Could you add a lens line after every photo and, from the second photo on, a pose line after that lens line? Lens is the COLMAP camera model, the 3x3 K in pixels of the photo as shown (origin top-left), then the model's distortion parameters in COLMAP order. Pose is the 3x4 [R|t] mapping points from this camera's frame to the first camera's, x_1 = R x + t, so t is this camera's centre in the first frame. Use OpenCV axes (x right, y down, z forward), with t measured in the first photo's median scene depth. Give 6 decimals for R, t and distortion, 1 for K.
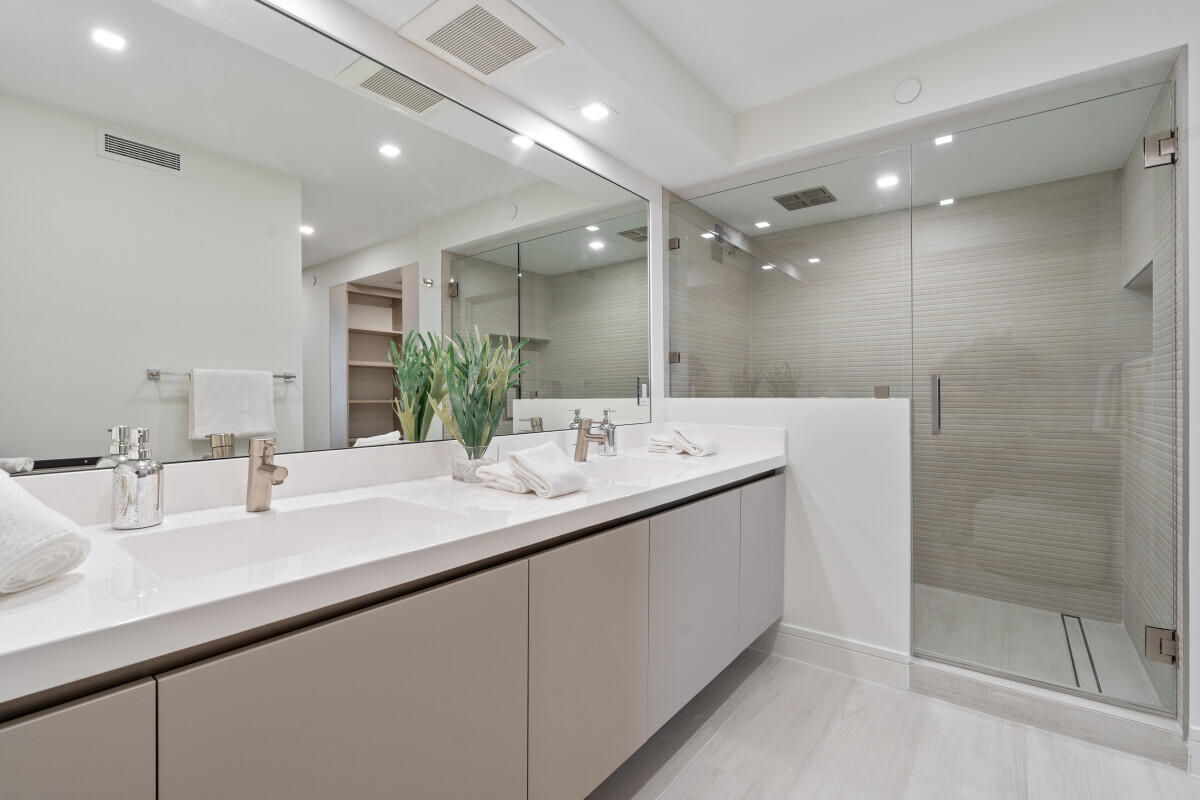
lens RADIAL K [[545.0, 0, 593.9], [0, 545.0, 397.6], [0, 0, 1]] dist [0.000404, 0.000195]
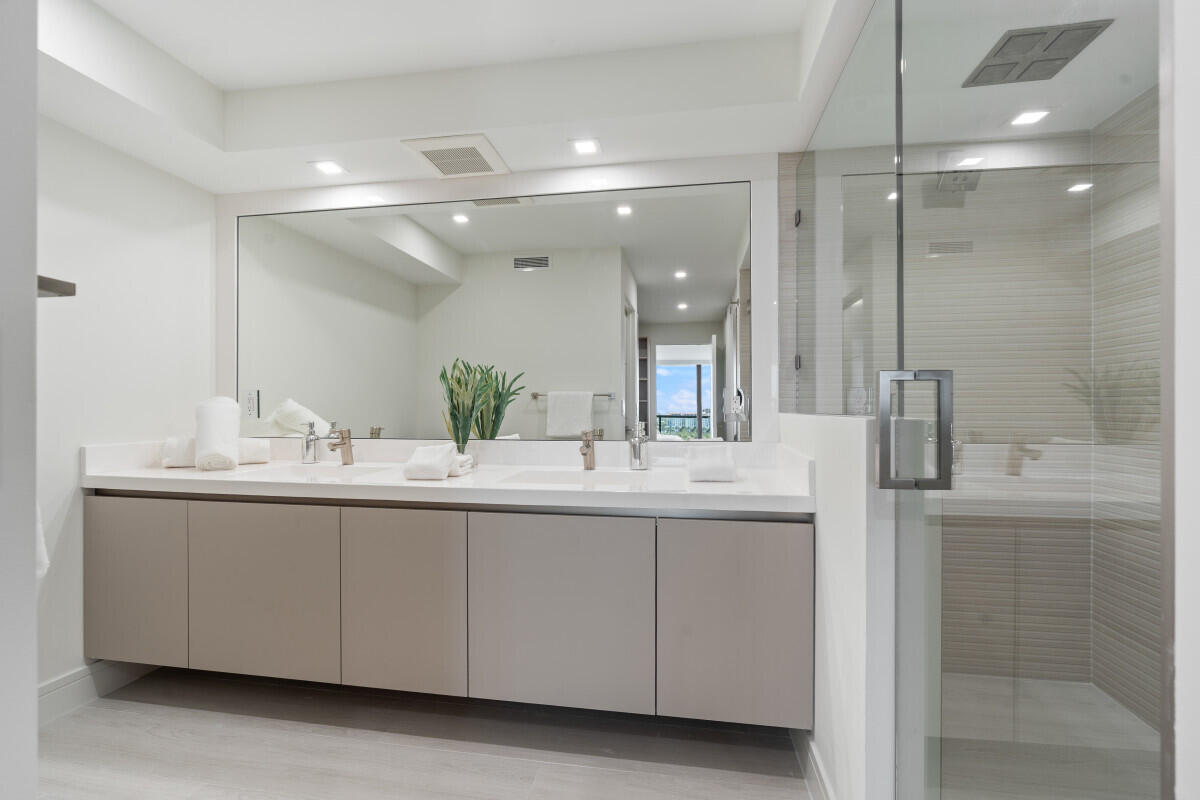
lens RADIAL K [[545.0, 0, 596.7], [0, 545.0, 404.0], [0, 0, 1]] dist [0.000404, 0.000195]
pose [[0.485649, -0.006555, -0.874130, 0.705430], [-0.007596, 0.999902, -0.011718, 0.000179], [0.874121, 0.012331, 0.485552, 0.367261]]
